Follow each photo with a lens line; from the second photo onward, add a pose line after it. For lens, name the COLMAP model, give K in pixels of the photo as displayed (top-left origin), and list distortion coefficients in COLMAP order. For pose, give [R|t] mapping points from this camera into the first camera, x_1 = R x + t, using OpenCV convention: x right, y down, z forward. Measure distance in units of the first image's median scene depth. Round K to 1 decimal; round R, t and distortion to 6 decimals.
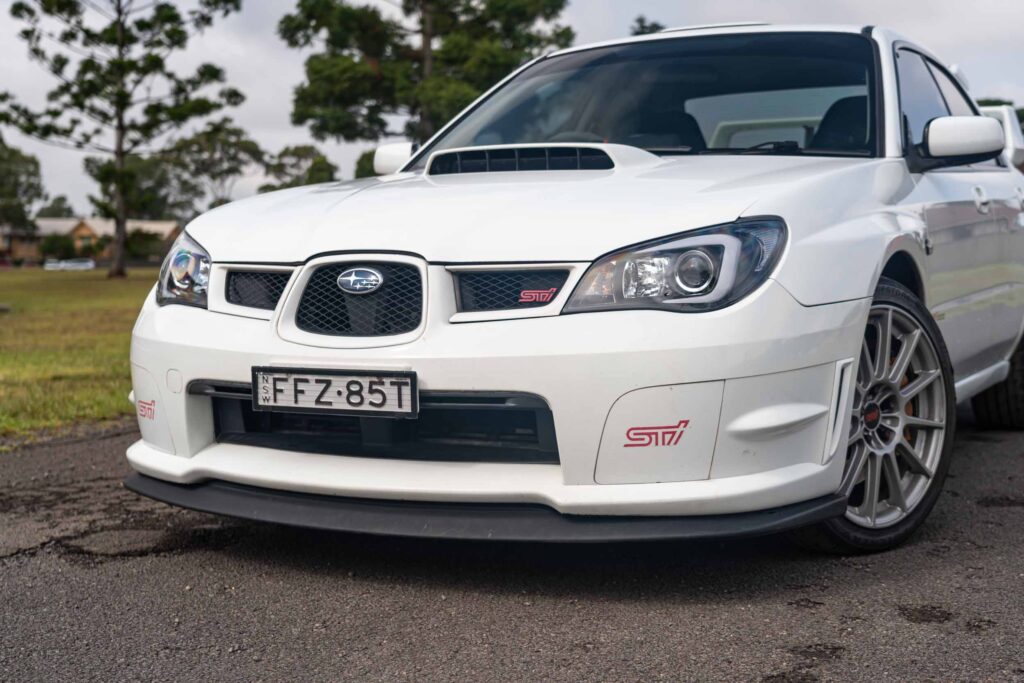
lens RADIAL K [[1480.9, 0, 512.0], [0, 1480.9, 341.5], [0, 0, 1]] dist [0.015955, -0.015621]
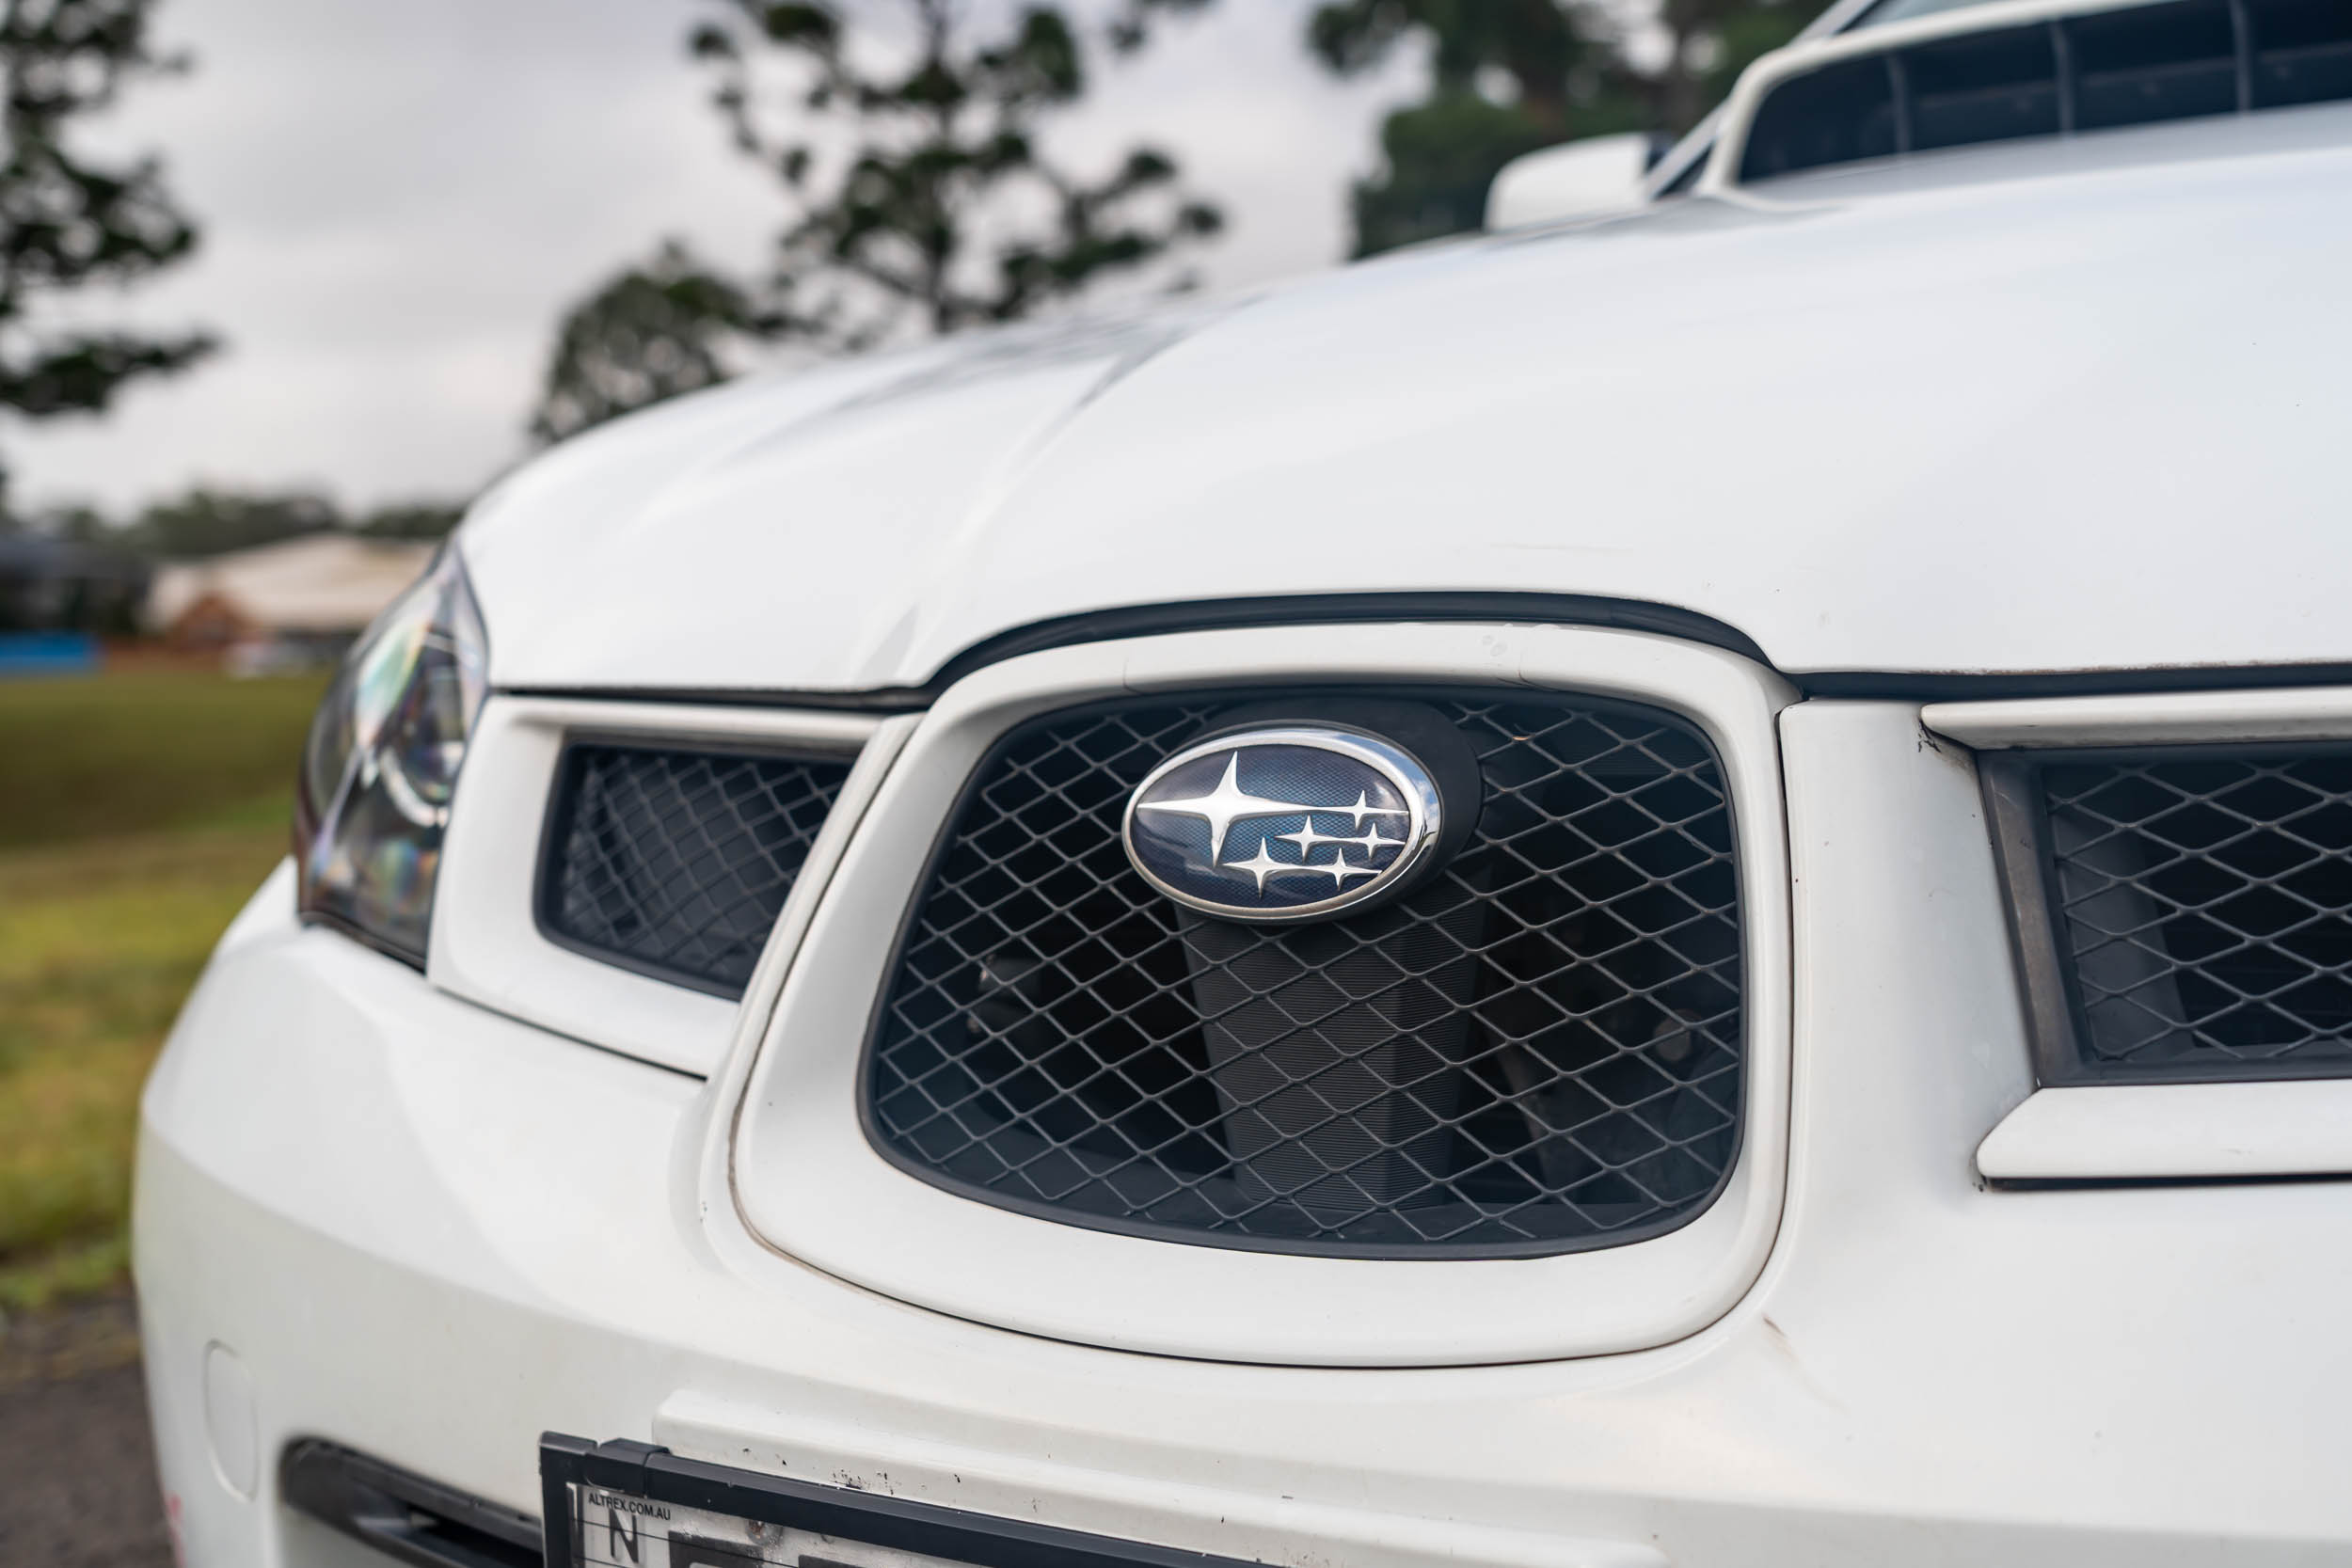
lens RADIAL K [[3454.5, 0, 1183.5], [0, 3454.5, 734.1], [0, 0, 1]] dist [0.035442, 0.045638]
pose [[0.979357, -0.020530, -0.201095, -0.042757], [0.016779, 0.999652, -0.020344, -0.039186], [0.201443, 0.016550, 0.979361, 0.626803]]
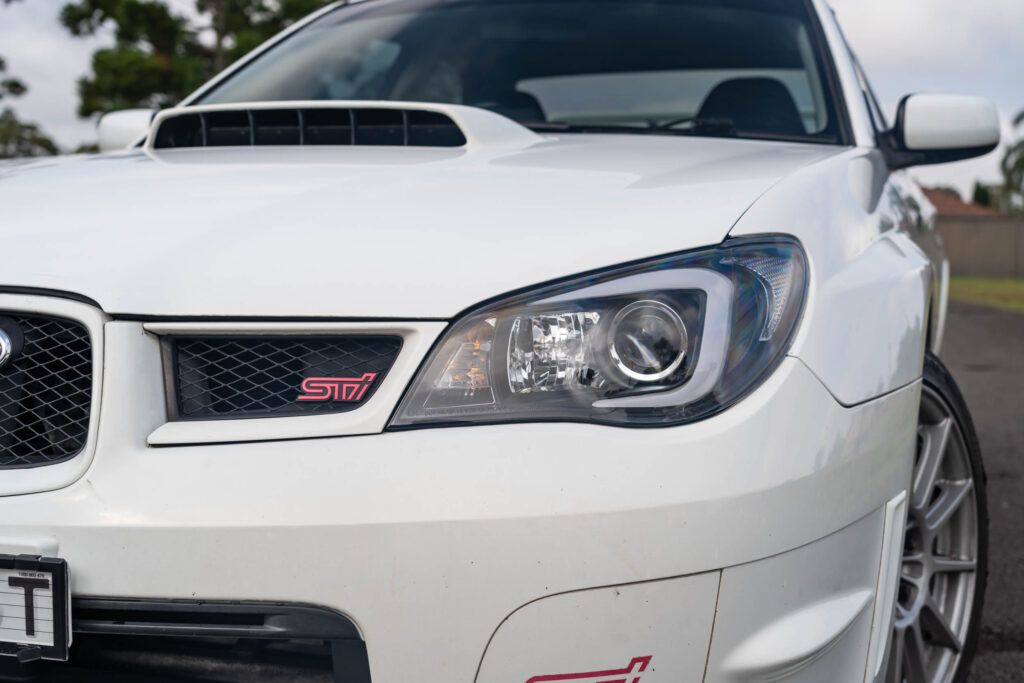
lens RADIAL K [[1364.2, 0, 526.5], [0, 1364.2, 339.1], [0, 0, 1]] dist [0.046091, 0.025651]
pose [[0.987113, 0.009994, 0.159715, 0.006245], [-0.010350, 0.999945, 0.001399, -0.042822], [-0.159693, -0.003034, 0.987162, 0.482911]]
